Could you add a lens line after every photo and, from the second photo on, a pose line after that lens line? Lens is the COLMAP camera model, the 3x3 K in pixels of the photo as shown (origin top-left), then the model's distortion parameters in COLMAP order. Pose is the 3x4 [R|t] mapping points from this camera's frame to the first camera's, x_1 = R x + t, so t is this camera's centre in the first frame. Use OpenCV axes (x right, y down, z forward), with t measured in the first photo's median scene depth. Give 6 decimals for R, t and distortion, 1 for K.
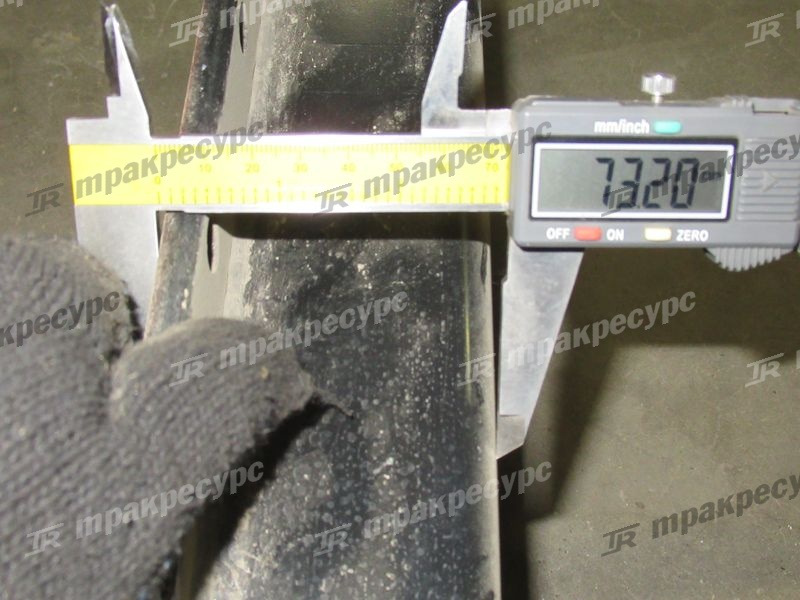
lens RADIAL K [[1042.1, 0, 400.0], [0, 1042.1, 300.0], [0, 0, 1]] dist [-0.021052, -0.032997]
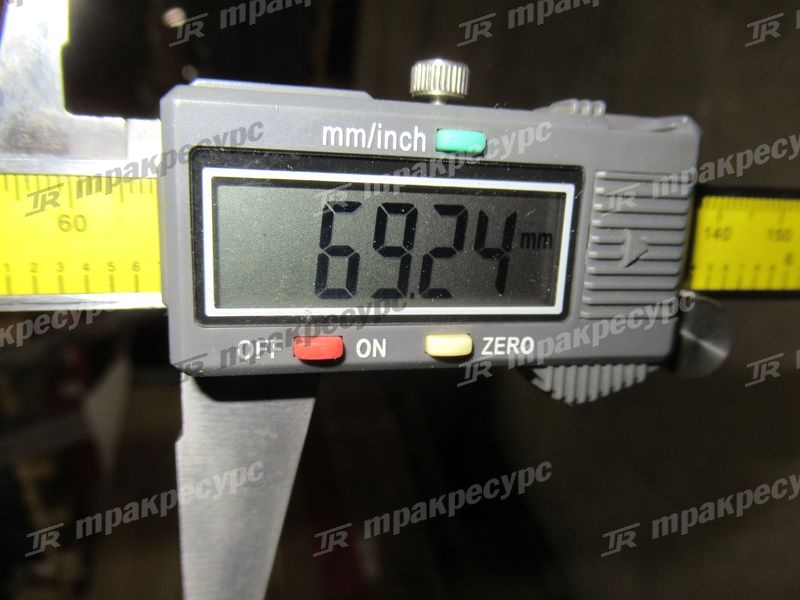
lens RADIAL K [[596.9, 0, 400.0], [0, 596.9, 300.0], [0, 0, 1]] dist [0.013715, -0.005783]
pose [[0.979170, -0.009459, 0.202821, 0.159705], [0.033235, 0.992908, -0.114143, -0.051911], [-0.200303, 0.118506, 0.972541, 0.698212]]
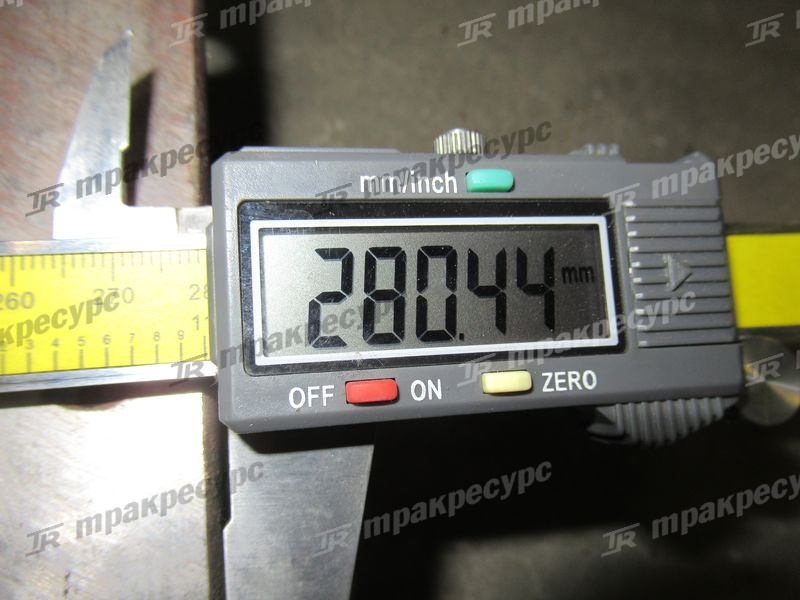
lens RADIAL K [[596.9, 0, 400.0], [0, 596.9, 300.0], [0, 0, 1]] dist [0.013715, -0.005783]
pose [[0.983485, -0.053795, 0.172810, 0.146558], [0.122991, 0.899121, -0.420066, 0.018112], [-0.132779, 0.434383, 0.890888, 0.724620]]
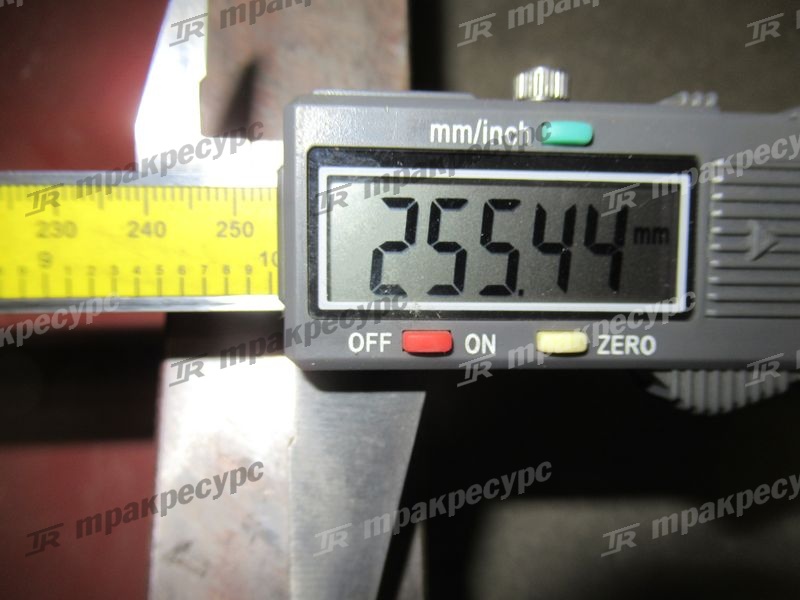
lens RADIAL K [[596.9, 0, 400.0], [0, 596.9, 300.0], [0, 0, 1]] dist [0.013715, -0.005783]
pose [[0.998970, -0.003207, 0.045257, 0.153302], [0.015041, 0.964501, -0.263650, -0.005958], [-0.042805, 0.264059, 0.963556, 0.708879]]
